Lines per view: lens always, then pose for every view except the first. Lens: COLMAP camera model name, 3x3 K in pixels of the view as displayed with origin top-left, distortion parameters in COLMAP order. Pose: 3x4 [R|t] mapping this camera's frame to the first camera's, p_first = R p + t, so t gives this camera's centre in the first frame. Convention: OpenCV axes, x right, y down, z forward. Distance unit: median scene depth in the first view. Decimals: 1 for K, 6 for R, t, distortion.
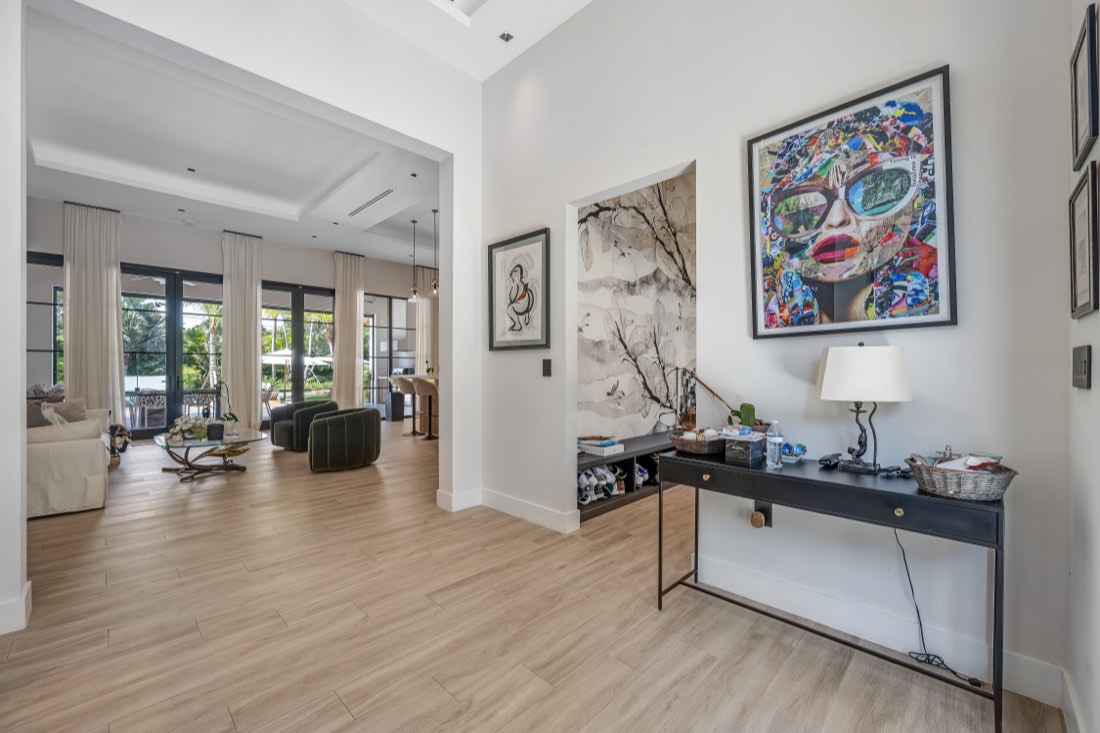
lens RADIAL K [[442.1, 0, 551.9], [0, 442.1, 369.1], [0, 0, 1]] dist [-0.001838, -0.000266]
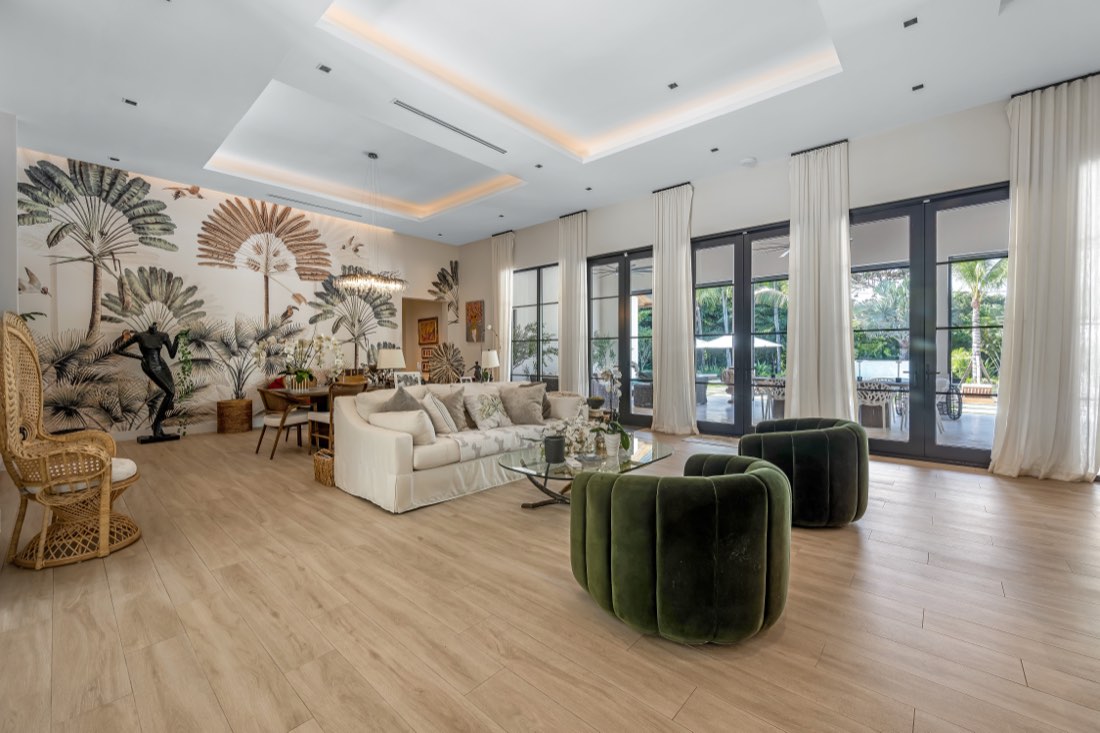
lens RADIAL K [[442.7, 0, 560.6], [0, 442.7, 356.0], [0, 0, 1]] dist [-0.007384, 0.000088]
pose [[0.054305, 0.004660, -0.998513, -0.142393], [0.001443, 0.999988, 0.004745, 0.000710], [0.998523, -0.001699, 0.054298, 1.332552]]
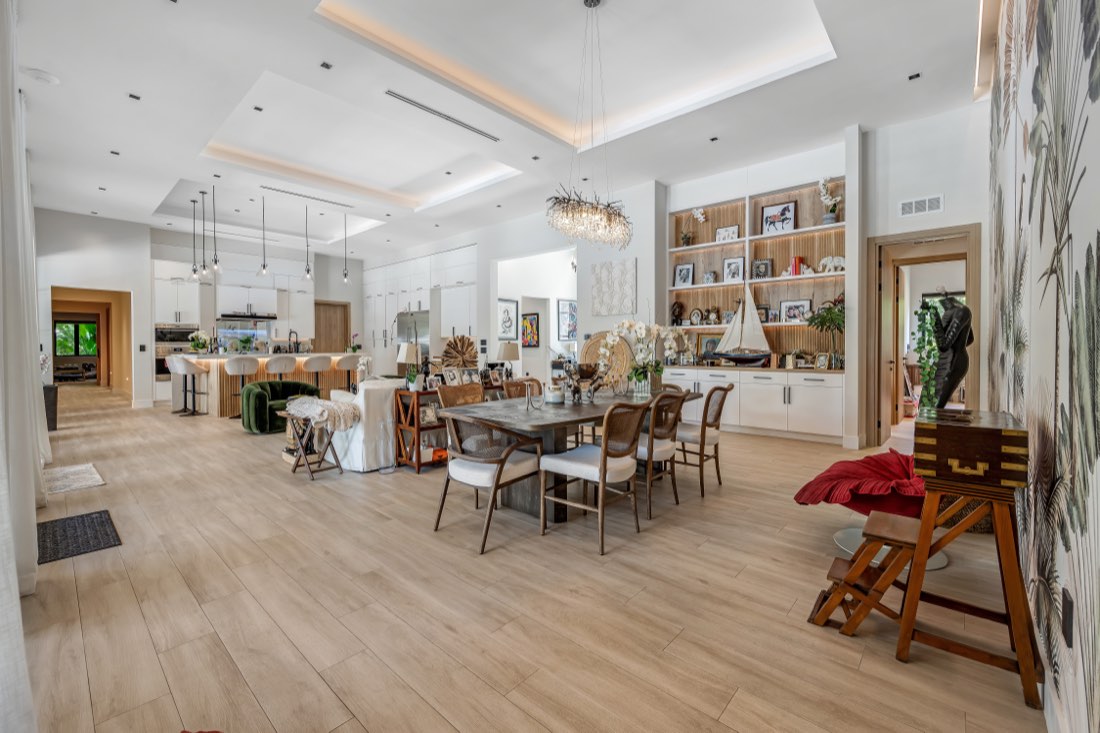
lens RADIAL K [[458.8, 0, 544.0], [0, 458.8, 353.8], [0, 0, 1]] dist [-0.002390, -0.000302]
pose [[-0.030672, -0.017891, 0.999369, -2.959817], [0.004544, 0.999827, 0.018039, -0.007922], [-0.999519, 0.005095, -0.030585, 0.859533]]
